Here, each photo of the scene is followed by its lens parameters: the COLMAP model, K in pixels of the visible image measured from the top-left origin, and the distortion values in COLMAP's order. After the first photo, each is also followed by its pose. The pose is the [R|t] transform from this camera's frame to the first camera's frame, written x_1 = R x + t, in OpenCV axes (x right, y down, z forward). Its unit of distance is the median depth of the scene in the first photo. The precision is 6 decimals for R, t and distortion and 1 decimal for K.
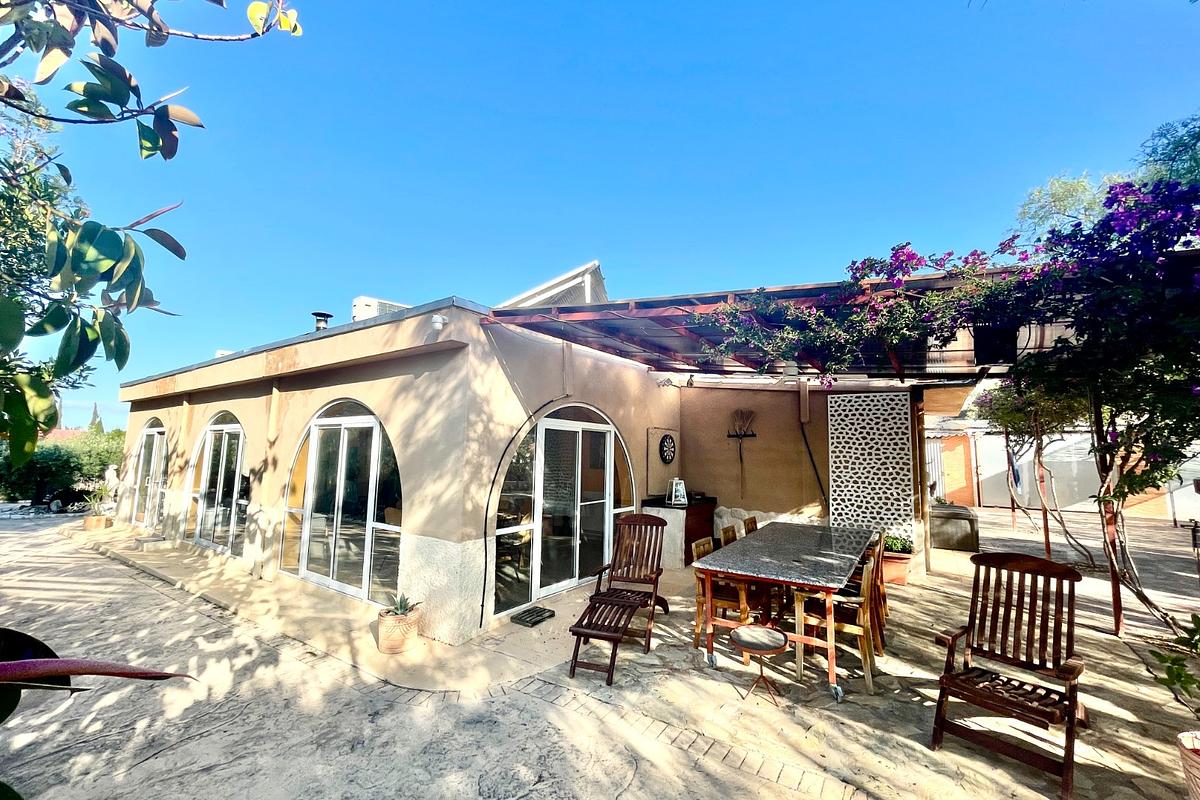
lens RADIAL K [[486.3, 0, 603.2], [0, 486.3, 398.7], [0, 0, 1]] dist [-0.001606, 0.001214]
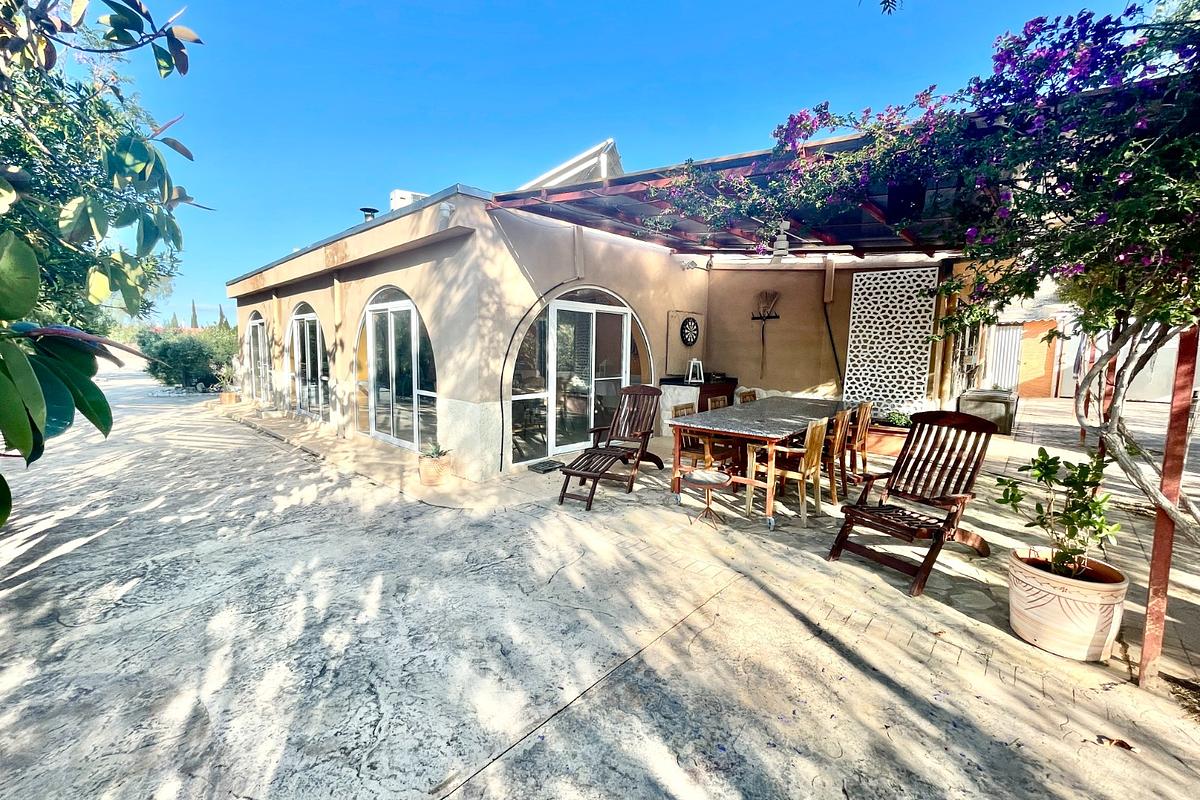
lens RADIAL K [[486.3, 0, 598.1], [0, 486.3, 398.5], [0, 0, 1]] dist [-0.001606, 0.001214]
pose [[0.987788, 0.013766, -0.155197, 0.168202], [0.019319, 0.977581, 0.209672, 0.035780], [0.154604, -0.210109, 0.965376, -0.099402]]
